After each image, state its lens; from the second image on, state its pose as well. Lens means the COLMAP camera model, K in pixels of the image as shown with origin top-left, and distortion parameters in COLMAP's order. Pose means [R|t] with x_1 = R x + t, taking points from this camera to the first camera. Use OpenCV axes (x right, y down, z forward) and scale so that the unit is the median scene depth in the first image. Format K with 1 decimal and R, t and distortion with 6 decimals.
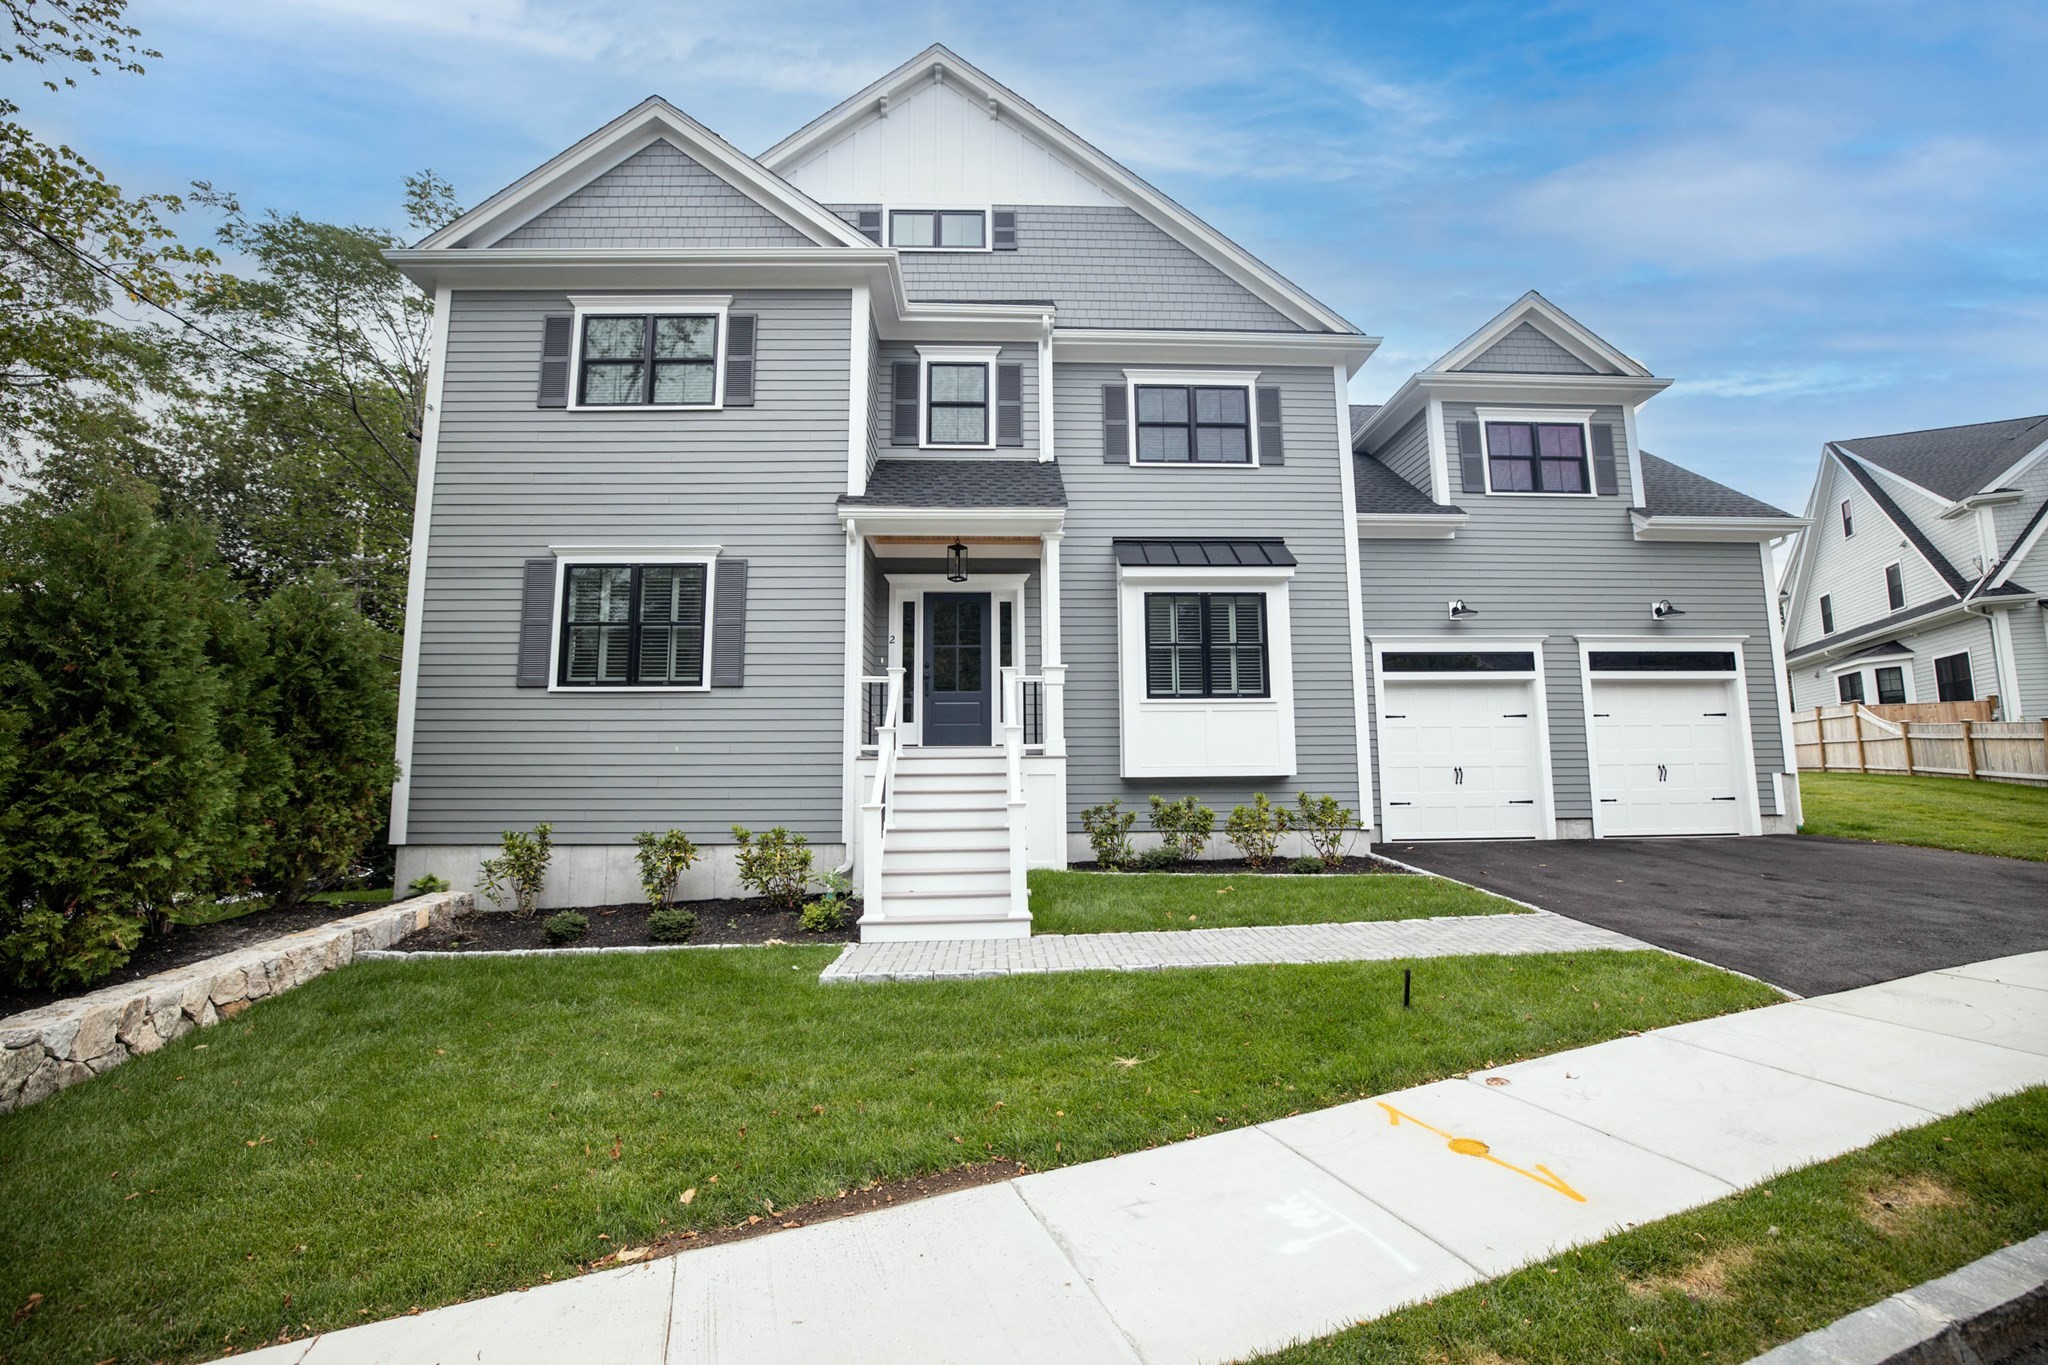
lens RADIAL K [[879.7, 0, 1024.0], [0, 879.7, 682.5], [0, 0, 1]] dist [-0.024741, 0.000439]
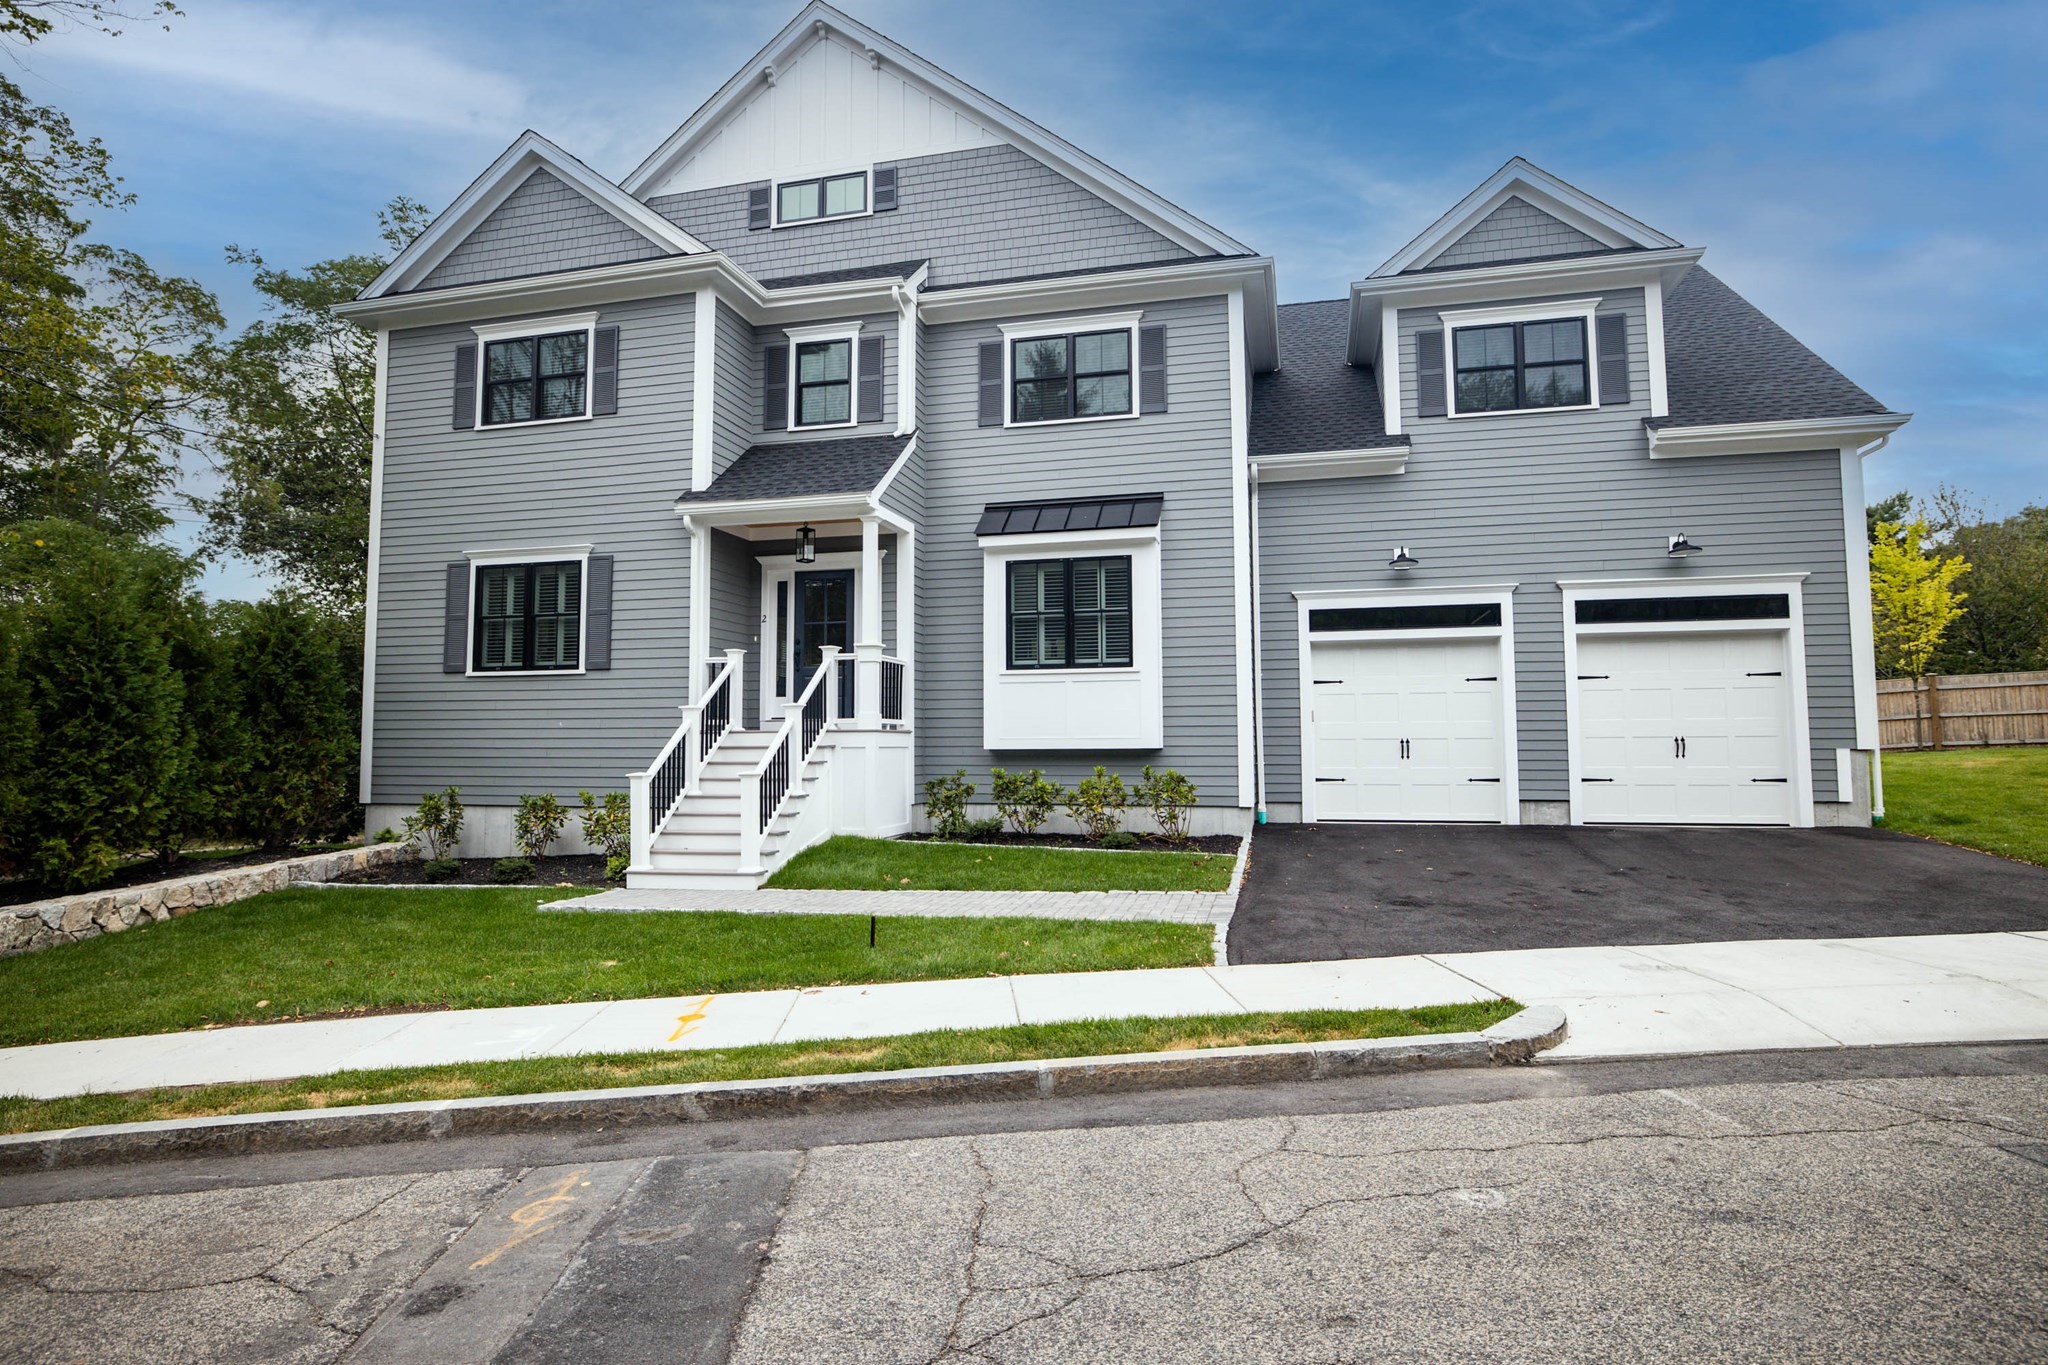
lens RADIAL K [[1120.2, 0, 1024.0], [0, 1120.2, 682.5], [0, 0, 1]] dist [0.005424, -0.010988]
pose [[0.957813, -0.012916, -0.287101, 0.513690], [0.028841, 0.998266, 0.051307, -0.031210], [0.285941, -0.057423, 0.956525, -0.194955]]
